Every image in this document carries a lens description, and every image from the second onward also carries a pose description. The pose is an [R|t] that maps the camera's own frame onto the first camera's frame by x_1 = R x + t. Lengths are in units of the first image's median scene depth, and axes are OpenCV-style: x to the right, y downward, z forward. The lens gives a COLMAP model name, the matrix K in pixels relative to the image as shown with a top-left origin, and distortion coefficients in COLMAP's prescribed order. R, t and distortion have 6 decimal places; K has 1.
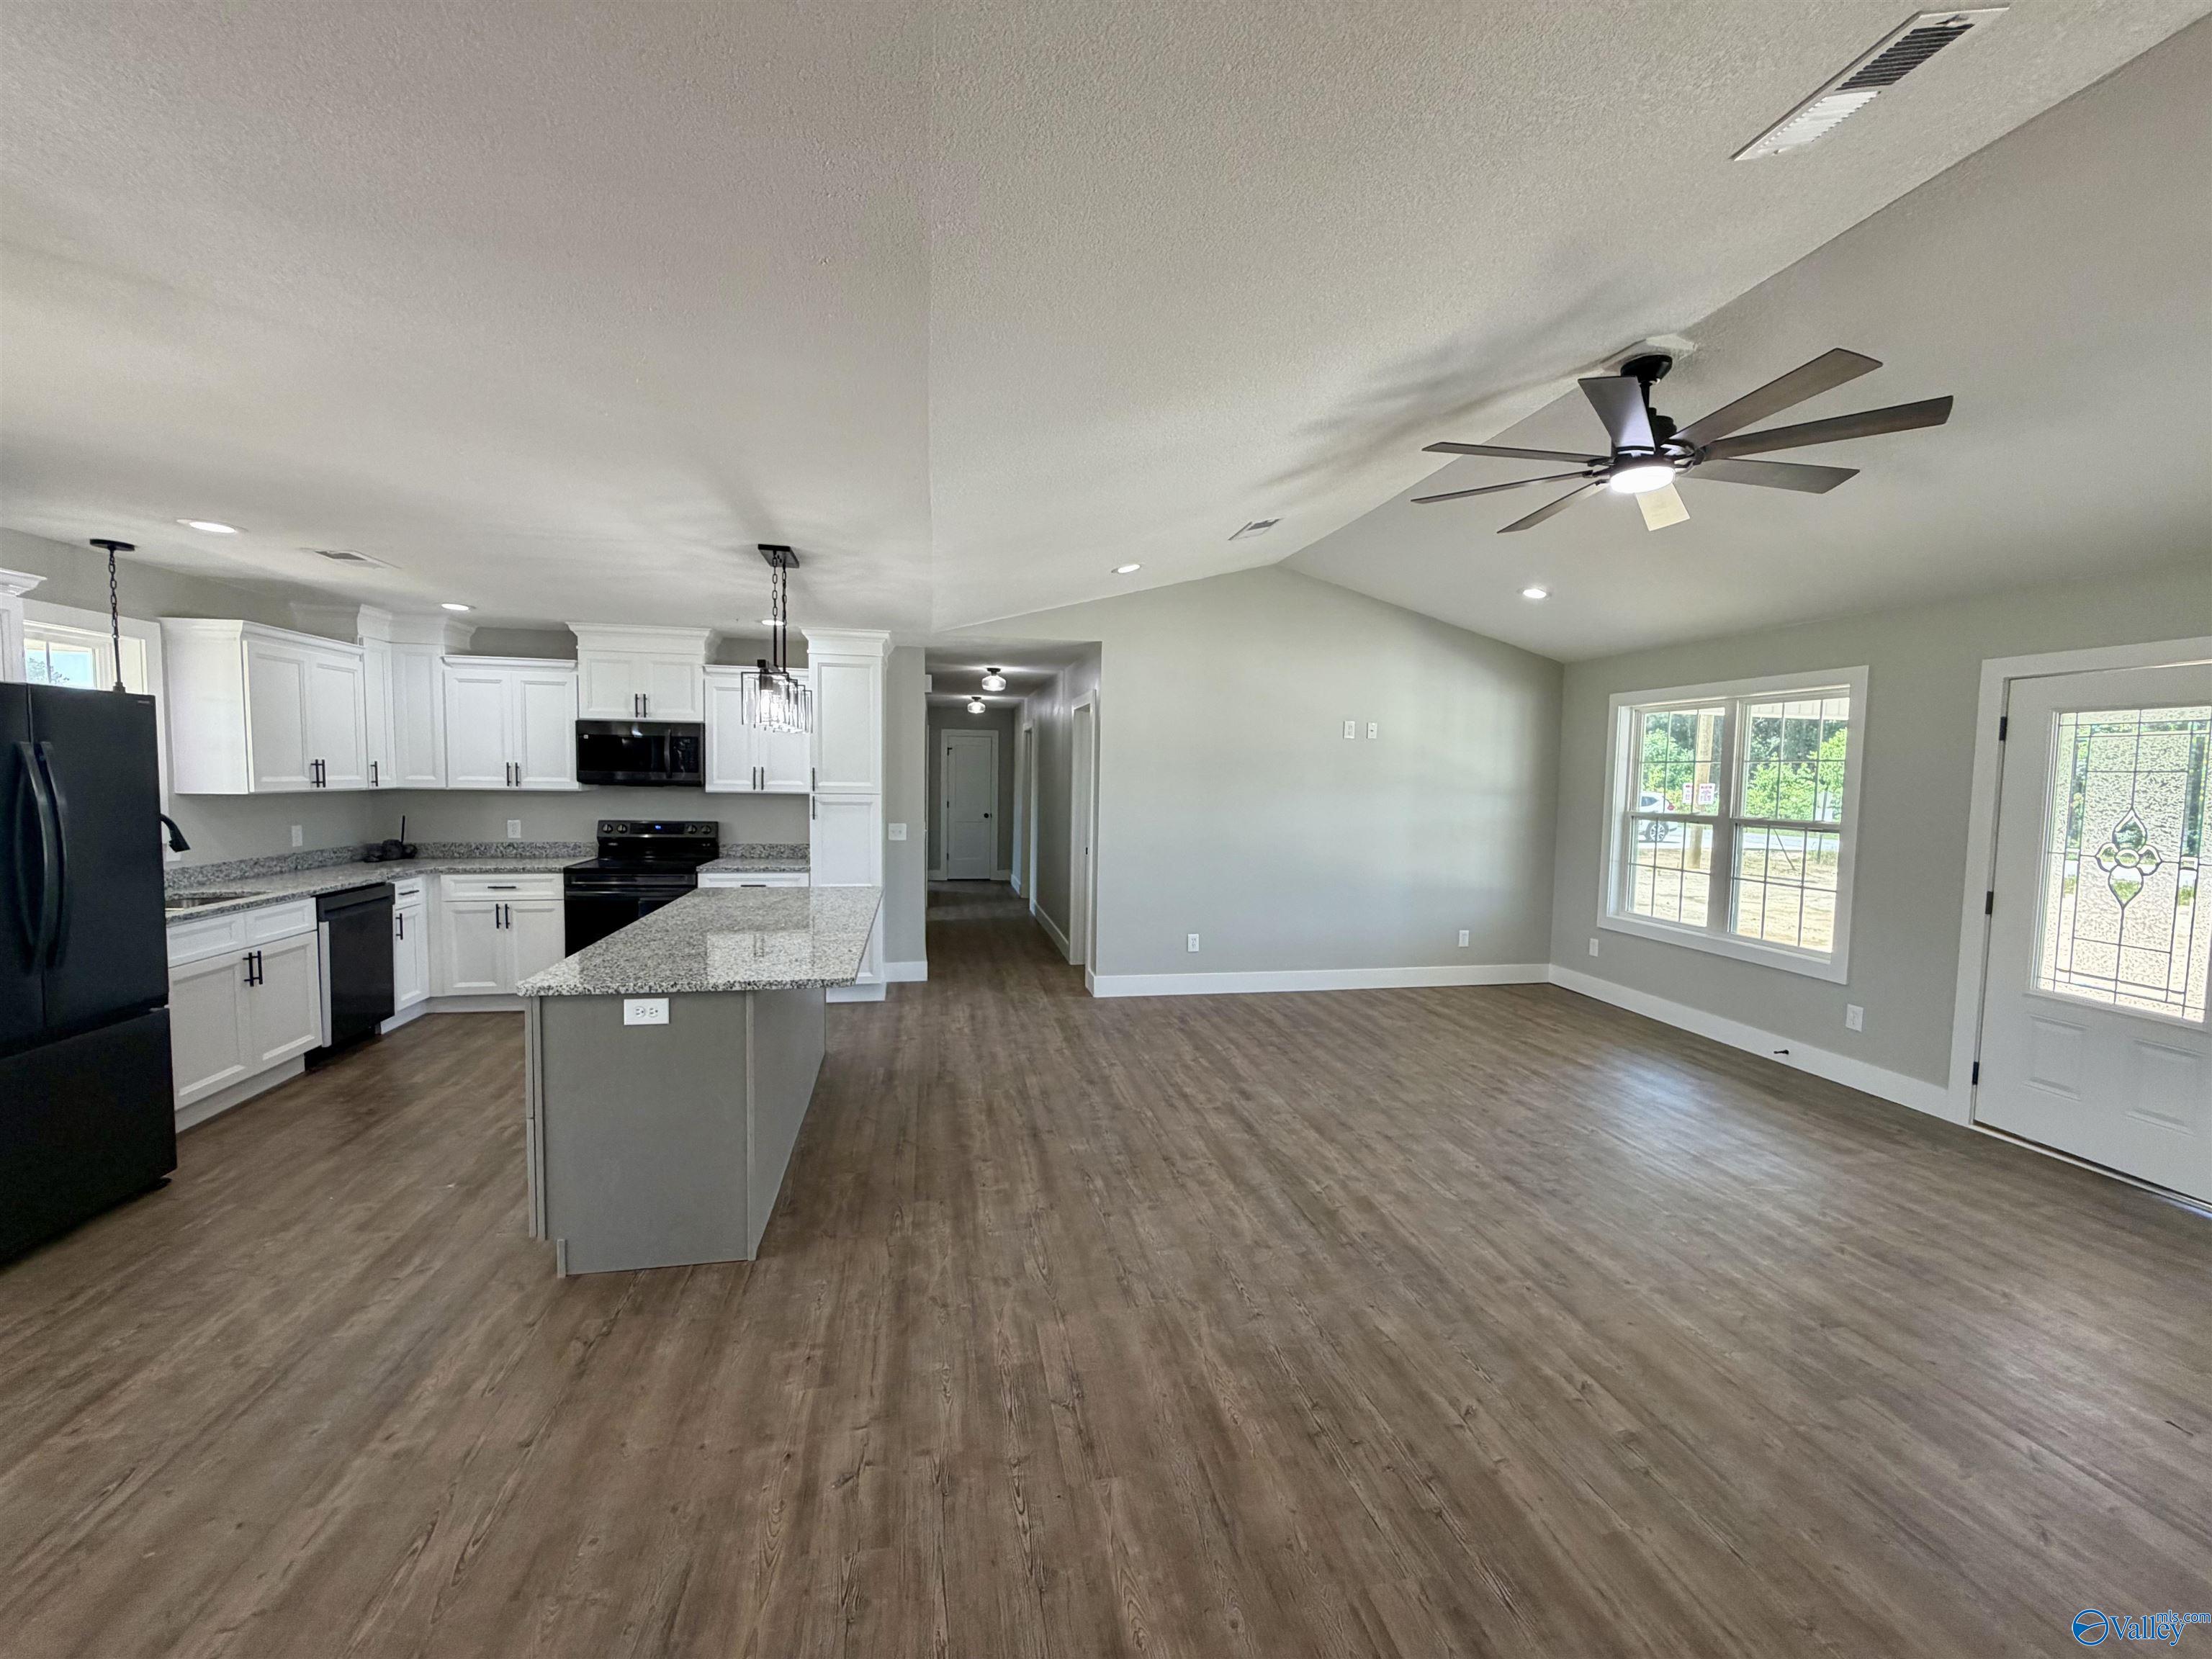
lens RADIAL K [[886.5, 0, 1102.7], [0, 886.5, 828.6], [0, 0, 1]] dist [0.000072, 0.000287]
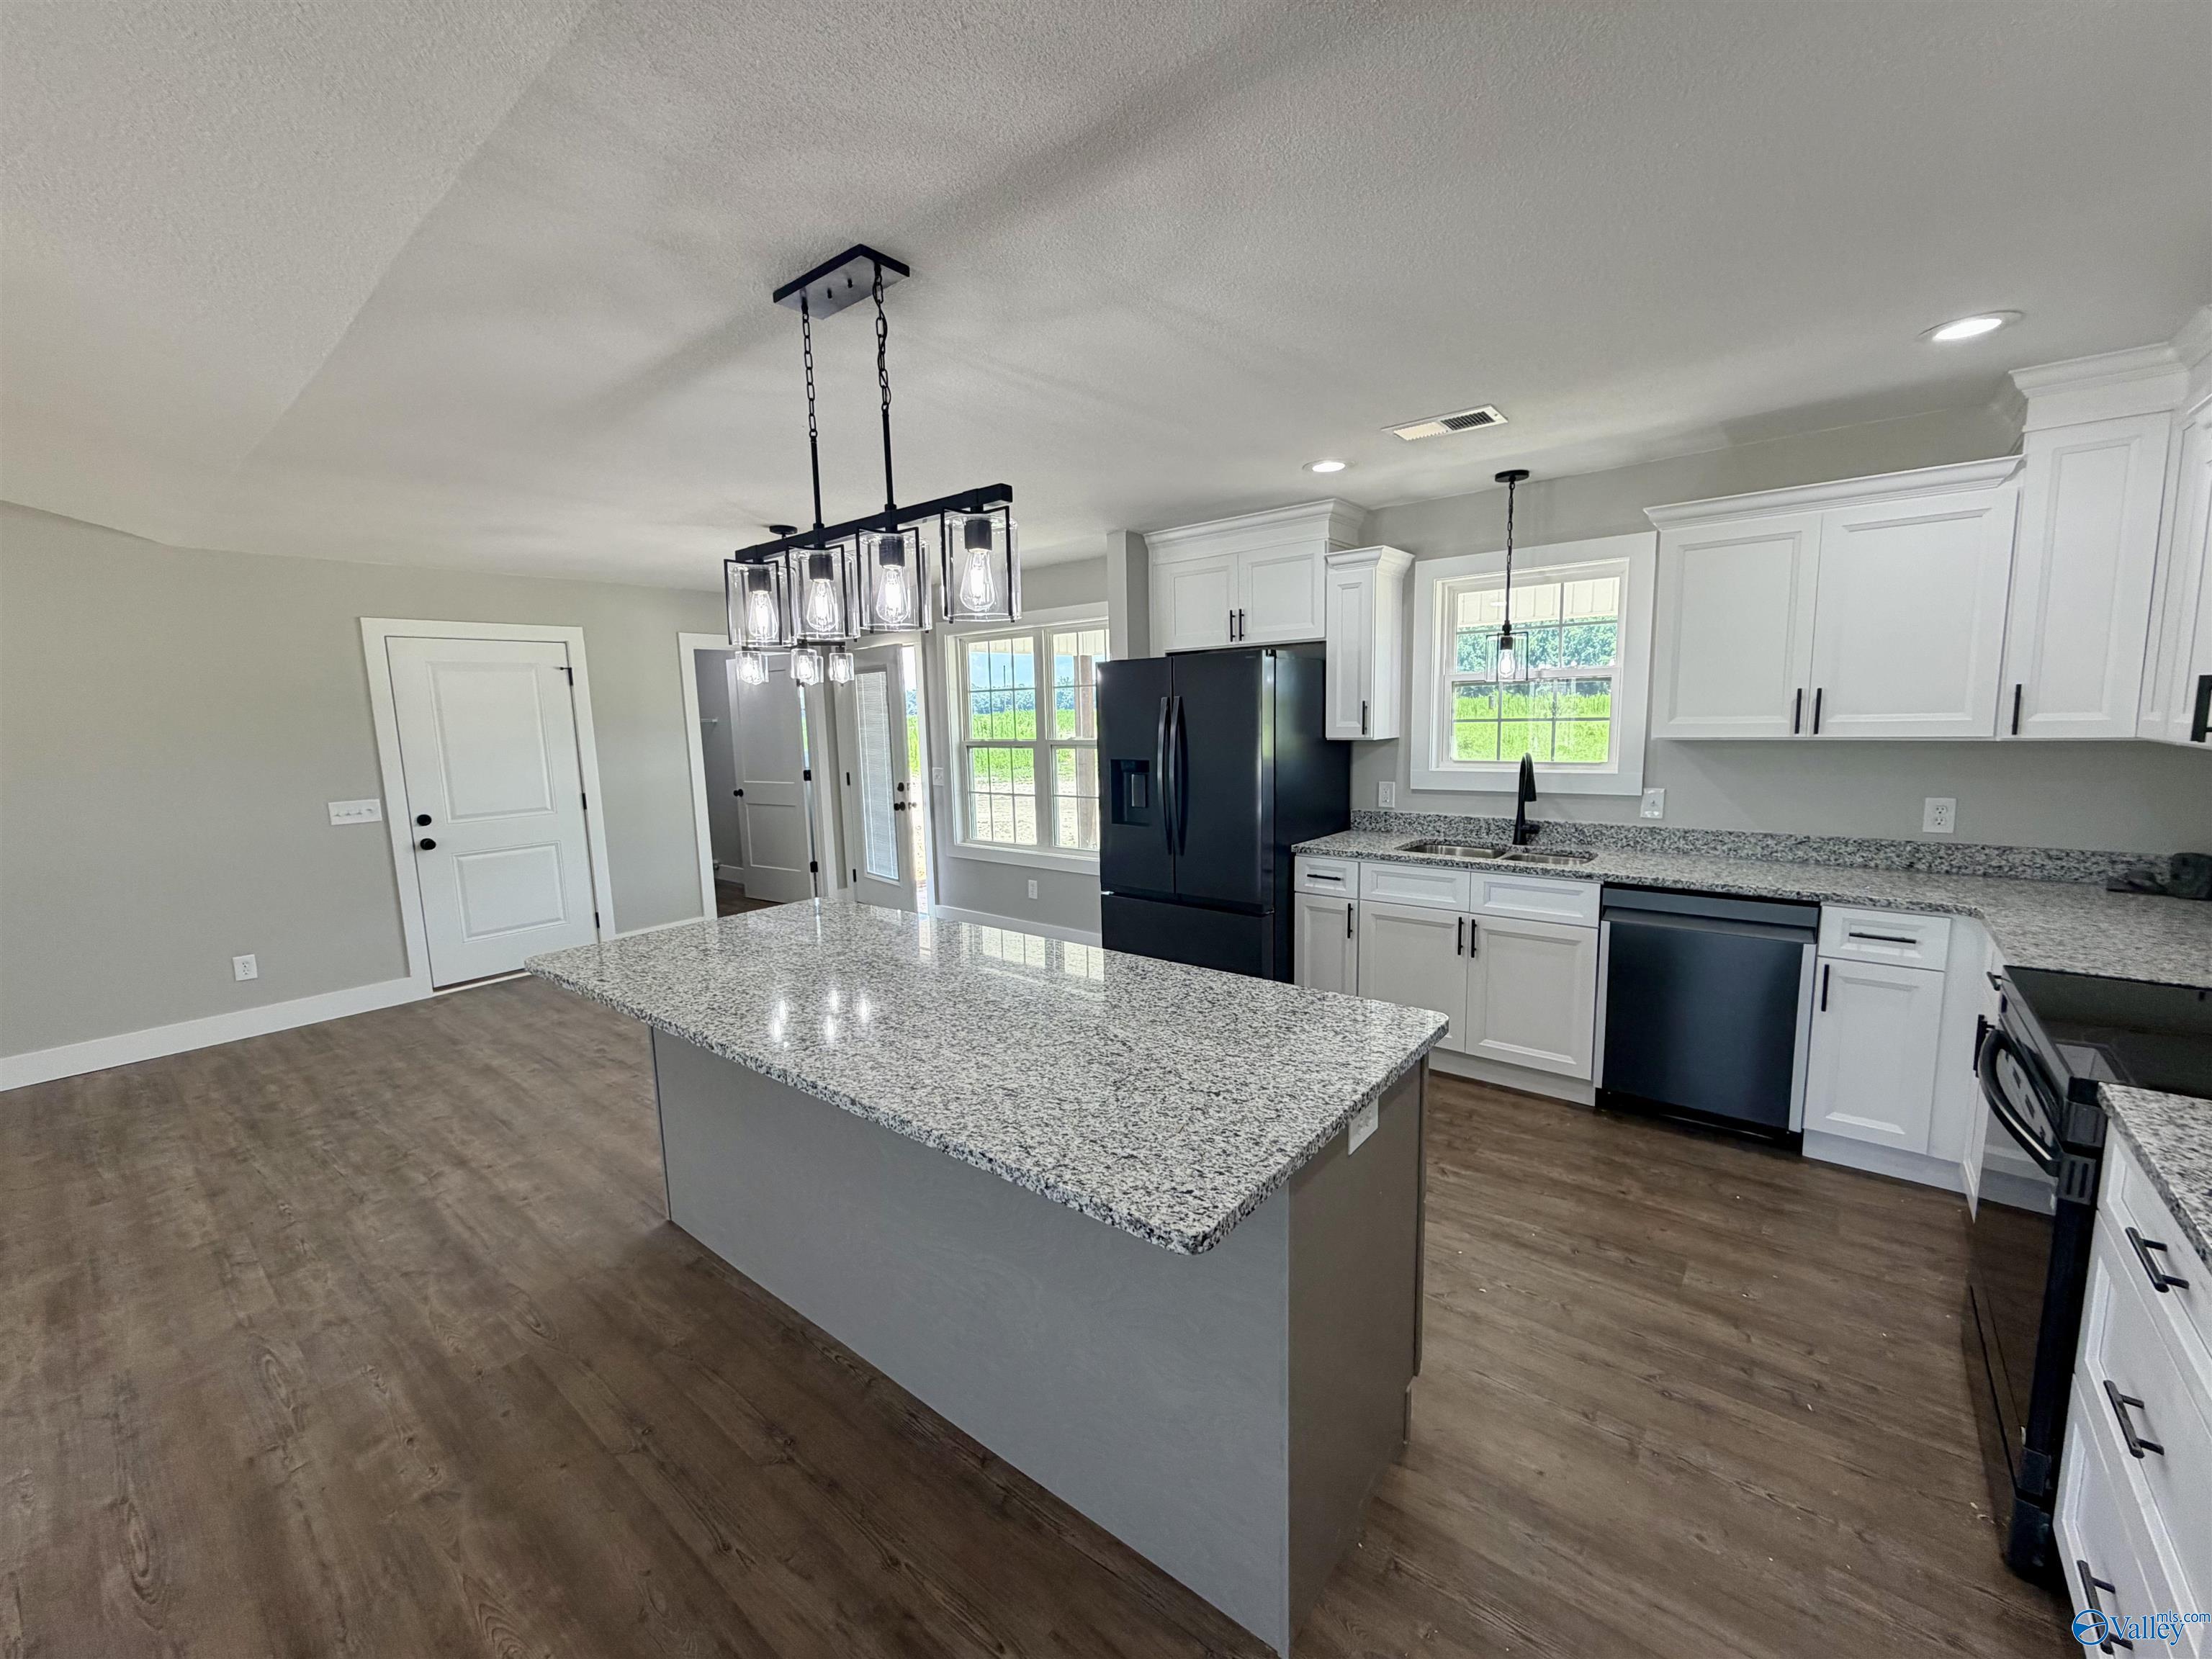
lens RADIAL K [[886.5, 0, 1106.4], [0, 886.5, 827.8], [0, 0, 1]] dist [0.000072, 0.000287]
pose [[-0.769572, 0.084527, -0.632941, -0.130740], [-0.027927, 0.985797, 0.165604, -0.088057], [0.637949, 0.145121, -0.756281, 1.450116]]
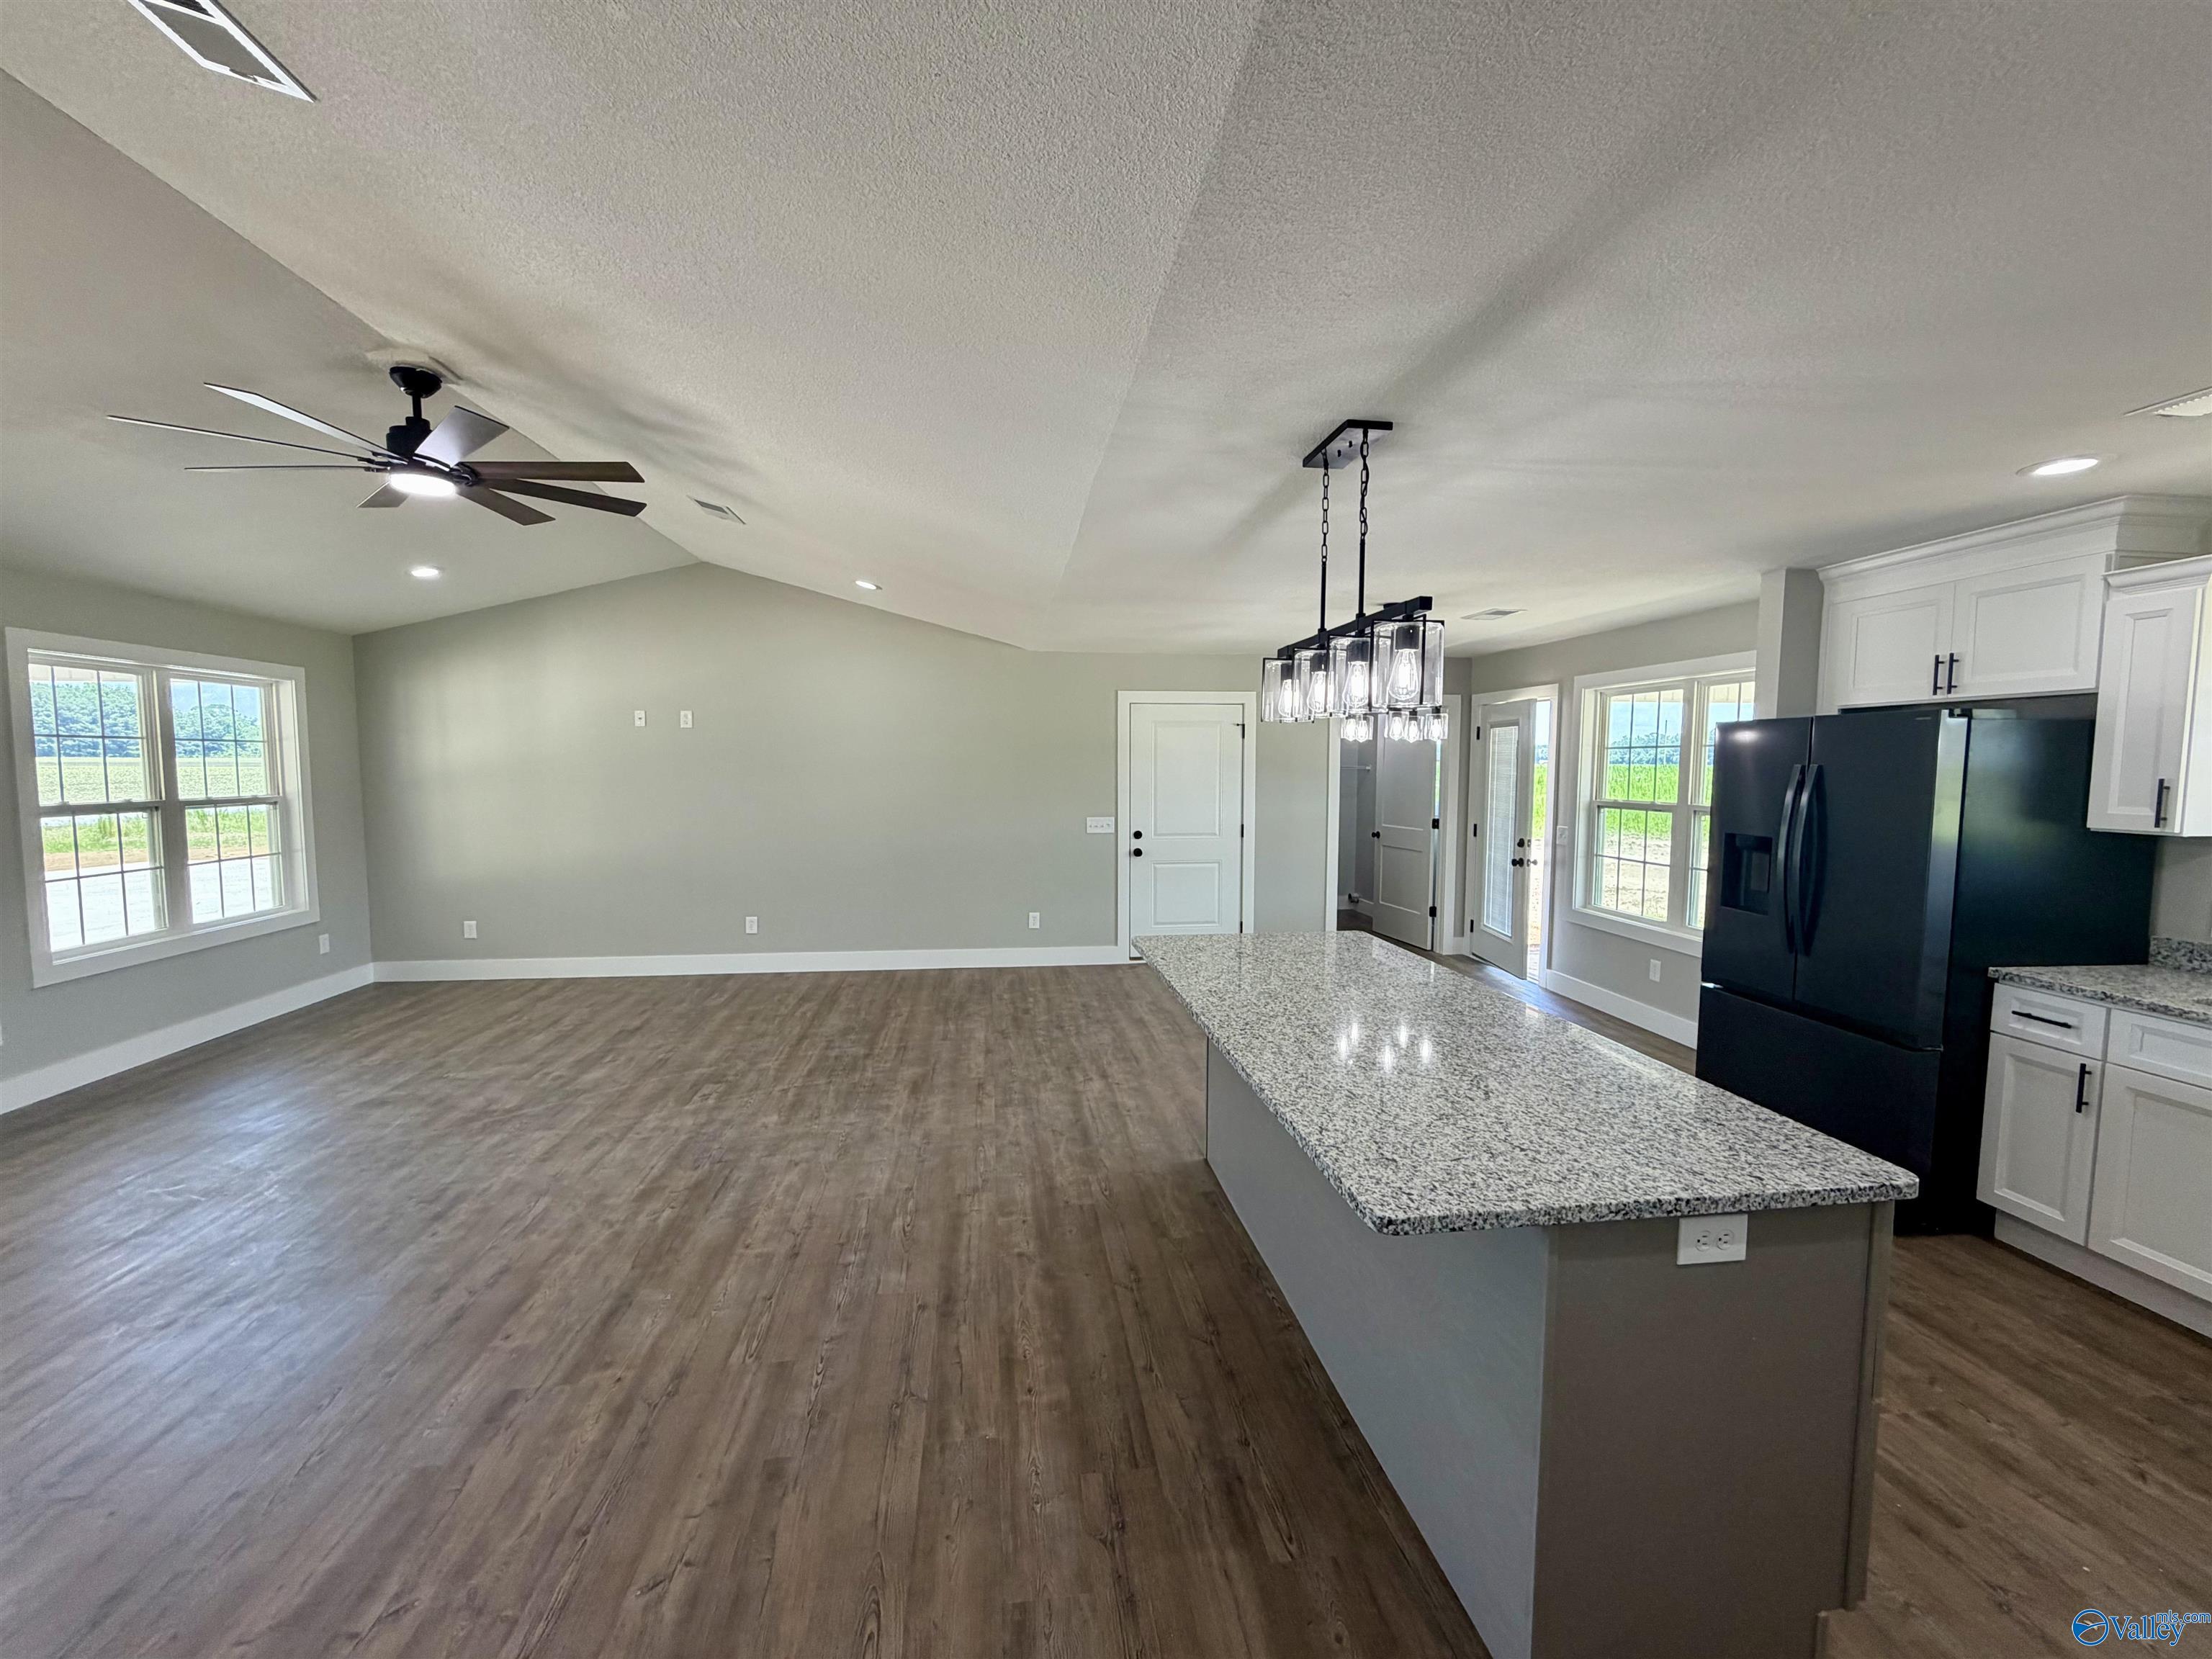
lens RADIAL K [[886.5, 0, 1102.2], [0, 886.5, 828.6], [0, 0, 1]] dist [0.000072, 0.000287]
pose [[-0.997618, -0.029124, 0.062528, -0.225713], [-0.020365, 0.990443, 0.136409, -0.111940], [-0.065903, 0.134810, -0.988677, 1.604928]]
